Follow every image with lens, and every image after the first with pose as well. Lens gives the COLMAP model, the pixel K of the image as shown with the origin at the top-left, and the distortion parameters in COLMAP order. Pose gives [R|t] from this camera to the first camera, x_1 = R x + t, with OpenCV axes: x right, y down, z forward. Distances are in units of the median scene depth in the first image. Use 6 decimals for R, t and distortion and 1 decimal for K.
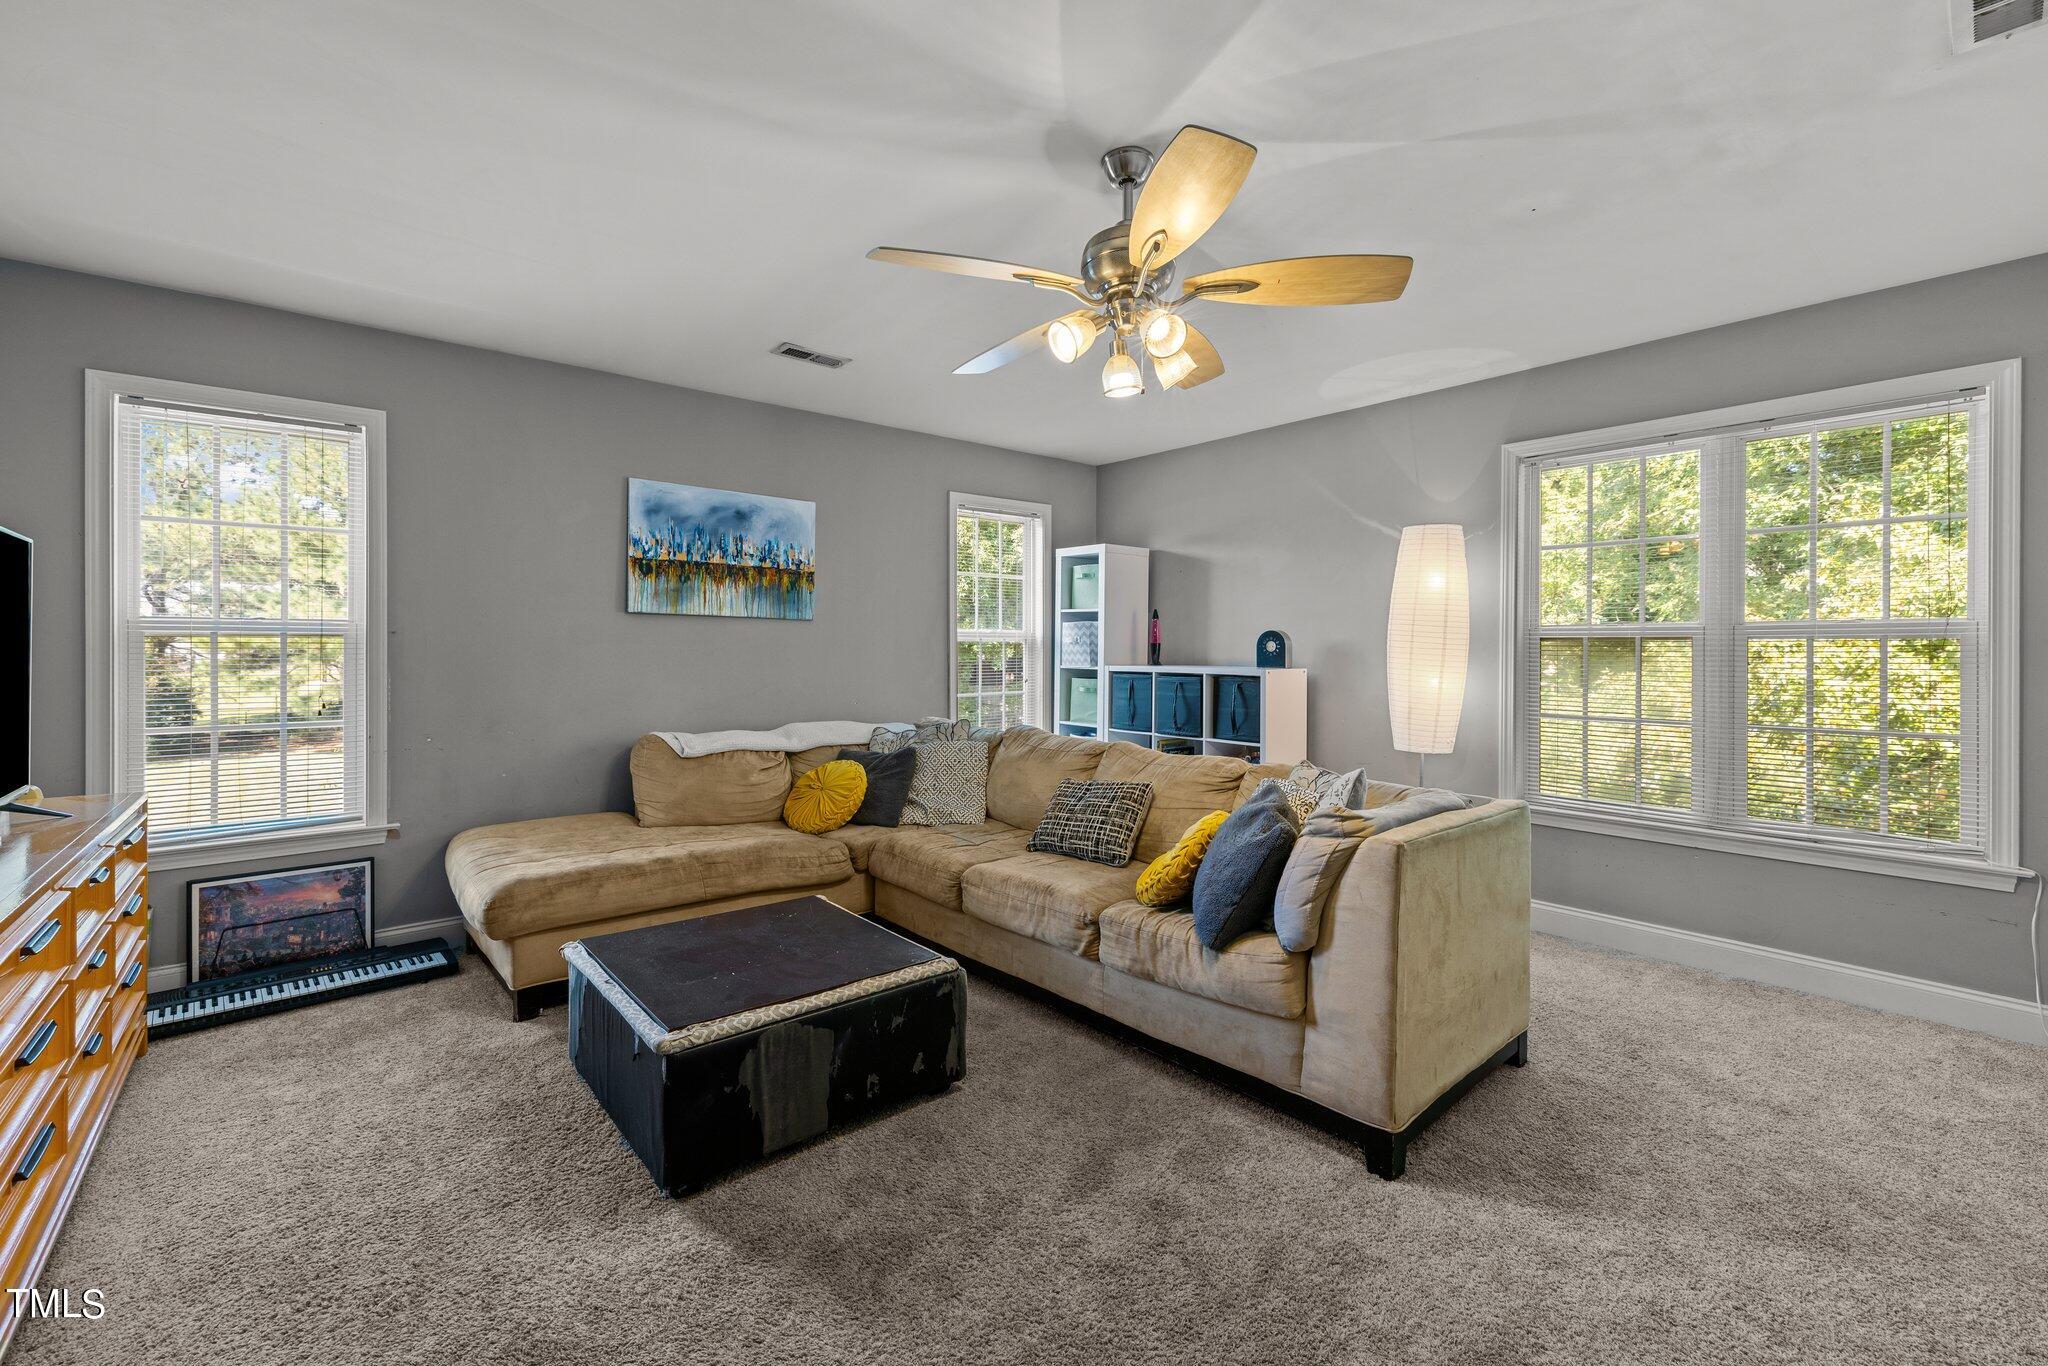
lens RADIAL K [[858.0, 0, 1010.4], [0, 858.0, 655.2], [0, 0, 1]] dist [0.000973, 0.000188]
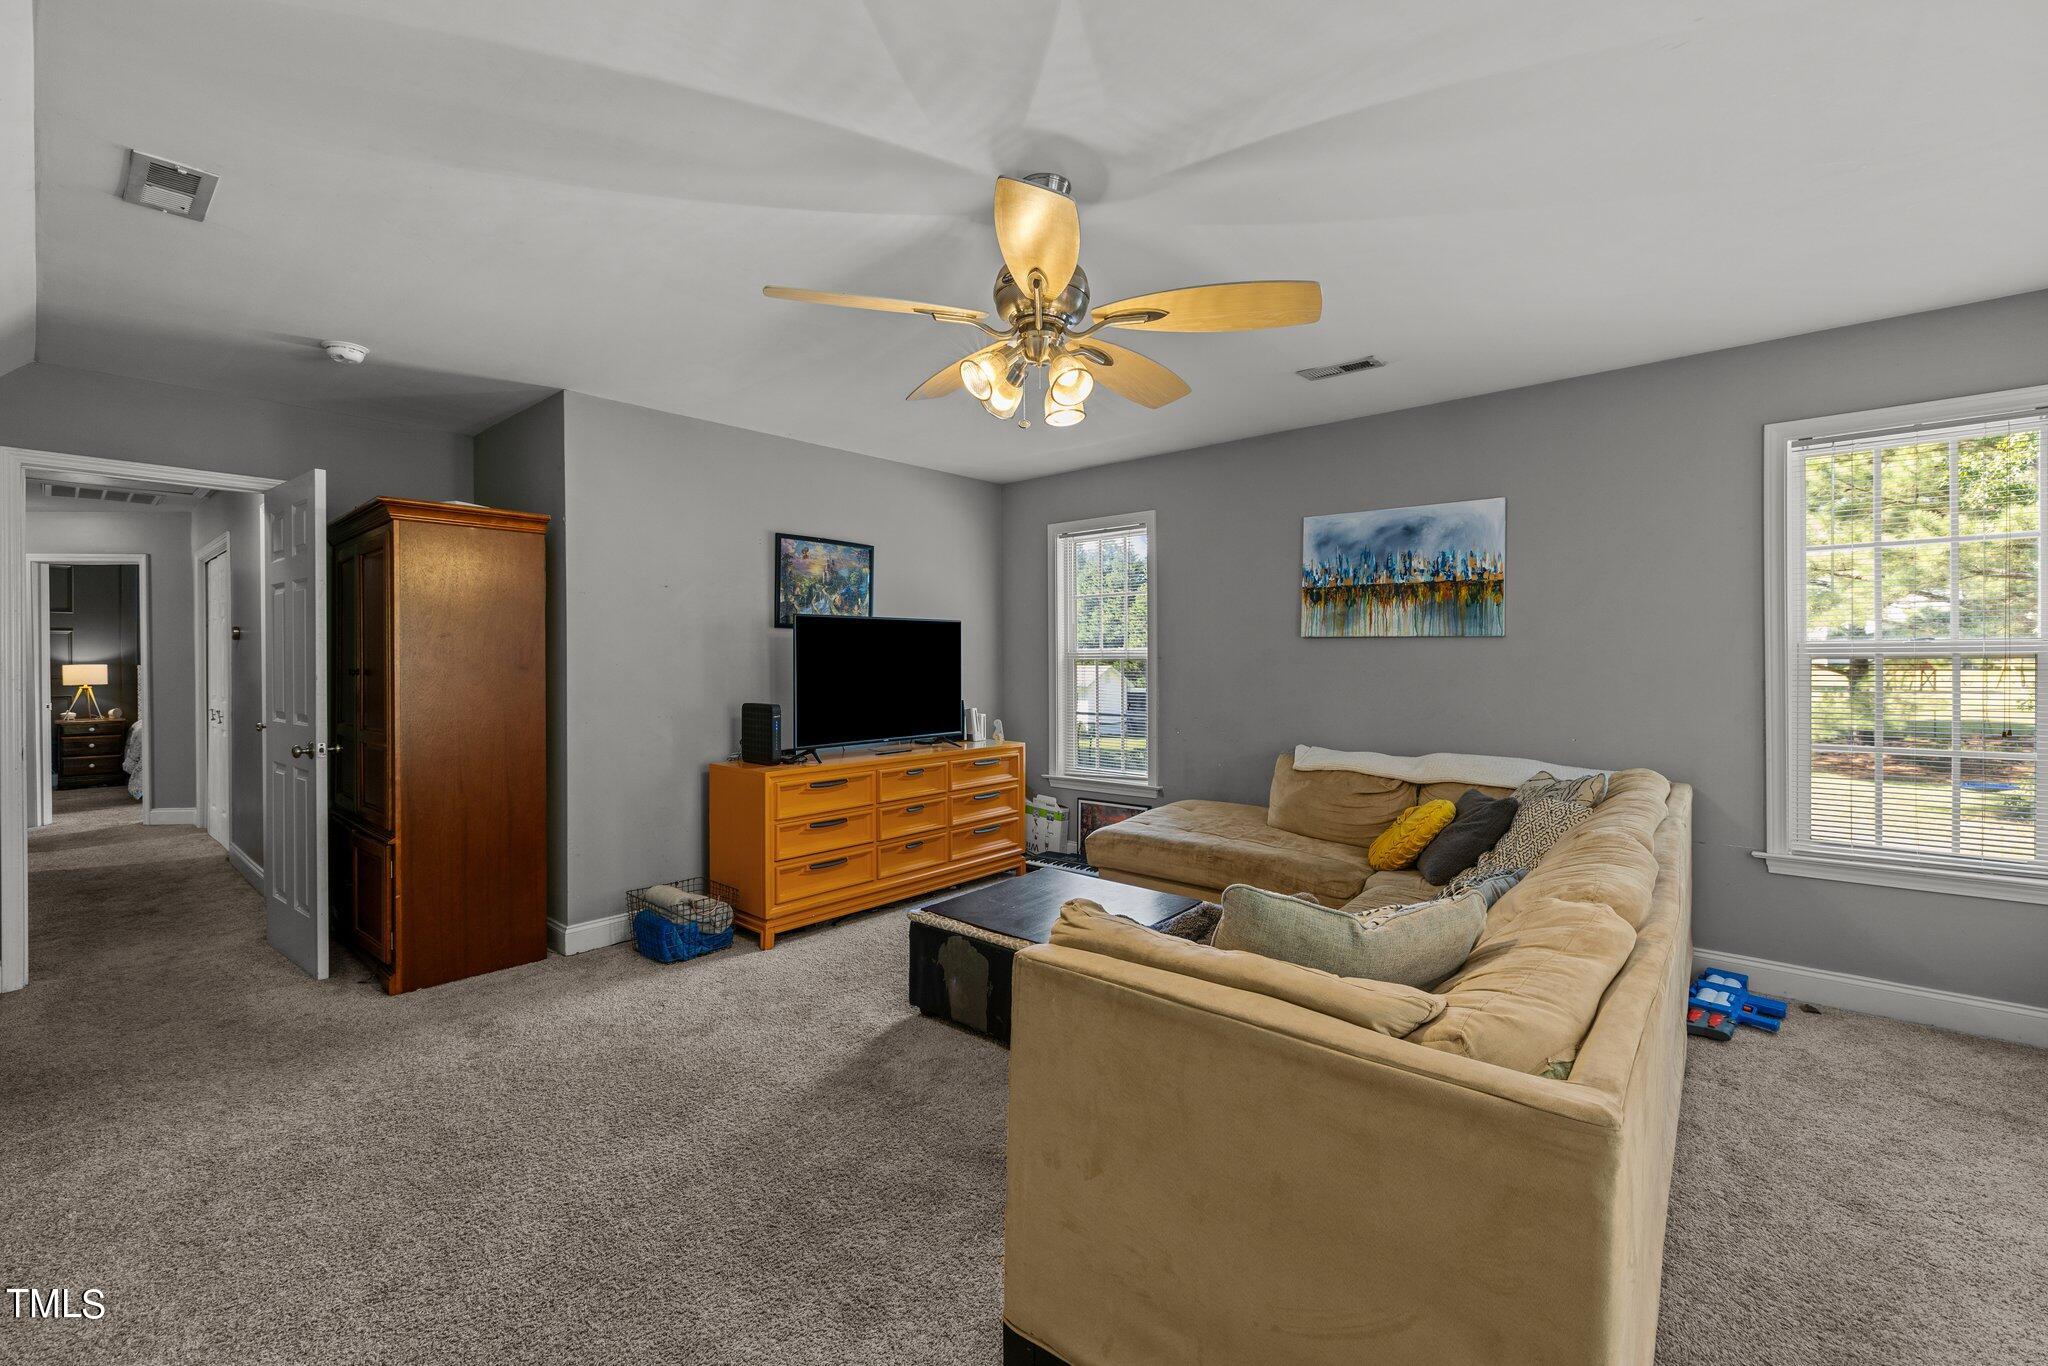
lens RADIAL K [[858.0, 0, 1022.3], [0, 858.0, 669.6], [0, 0, 1]] dist [0.000973, 0.000188]
pose [[0.162345, 0.009872, -0.986685, 0.574602], [-0.005334, 0.999944, 0.009127, -0.014579], [0.986720, 0.003781, 0.162389, 0.425936]]
